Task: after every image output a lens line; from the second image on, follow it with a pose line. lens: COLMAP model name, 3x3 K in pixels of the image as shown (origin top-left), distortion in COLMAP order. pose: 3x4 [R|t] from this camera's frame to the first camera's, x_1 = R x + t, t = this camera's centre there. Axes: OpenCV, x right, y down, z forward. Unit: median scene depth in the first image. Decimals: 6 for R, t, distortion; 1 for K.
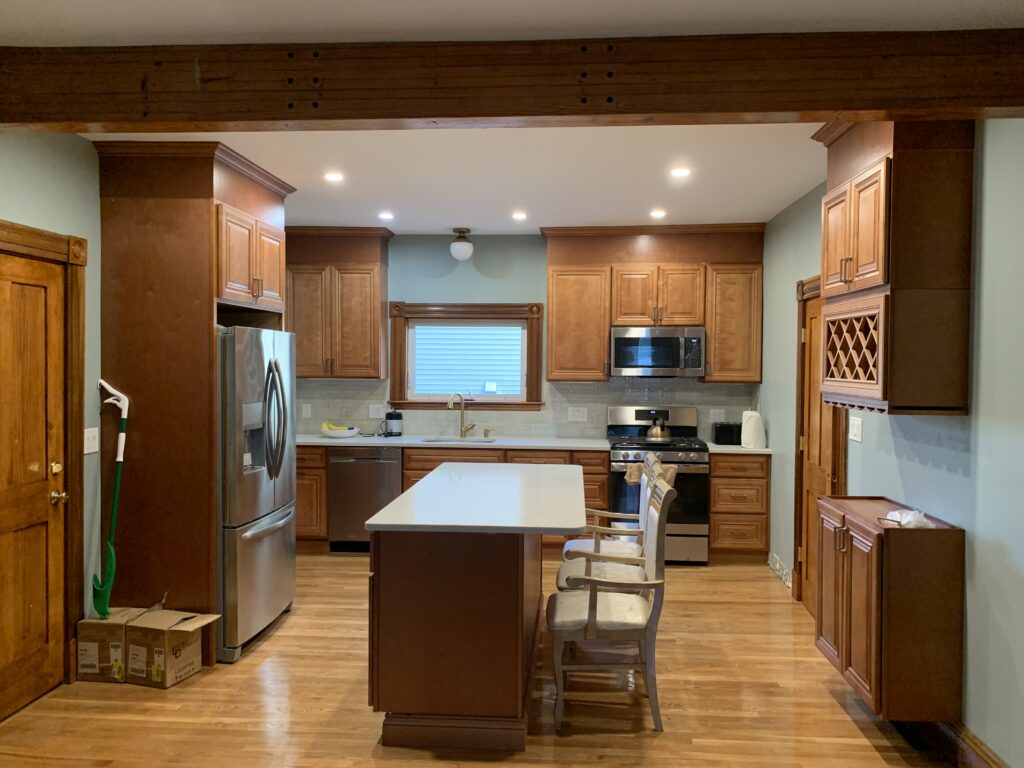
lens RADIAL K [[783.6, 0, 517.4], [0, 783.6, 387.2], [0, 0, 1]] dist [0.040237, -0.050002]
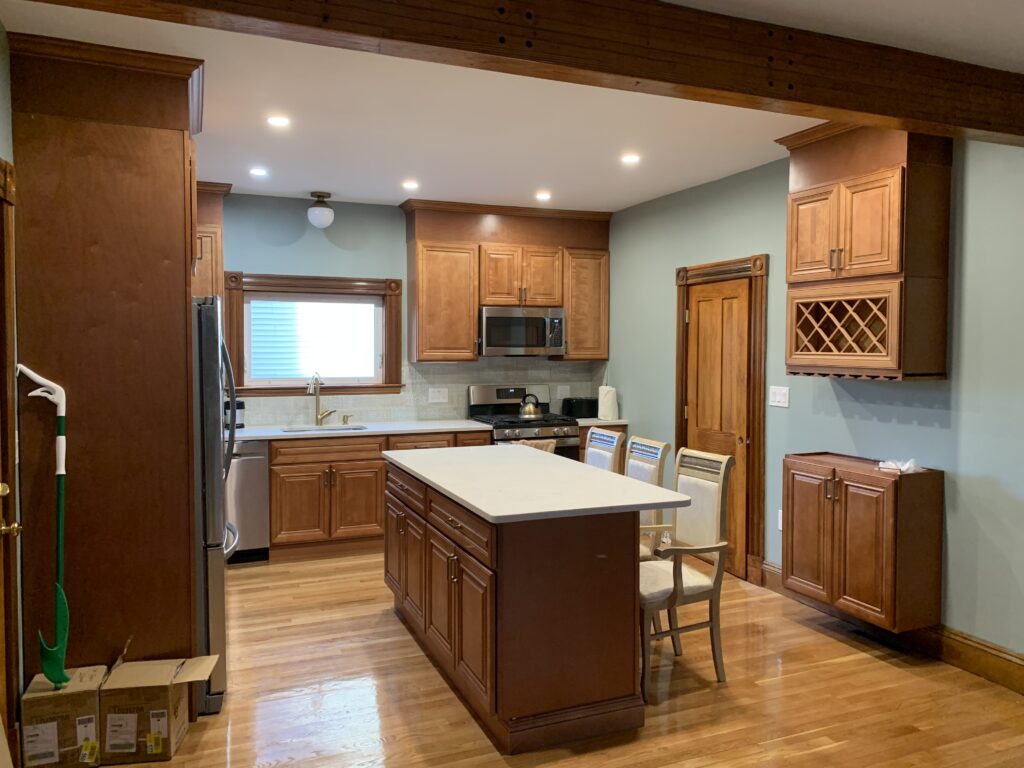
lens RADIAL K [[783.6, 0, 517.1], [0, 783.6, 384.7], [0, 0, 1]] dist [0.040237, -0.050002]
pose [[0.888965, -0.027475, 0.457150, -0.451315], [0.019192, 0.999557, 0.022752, 0.001328], [-0.457573, -0.011452, 0.889099, 0.145014]]
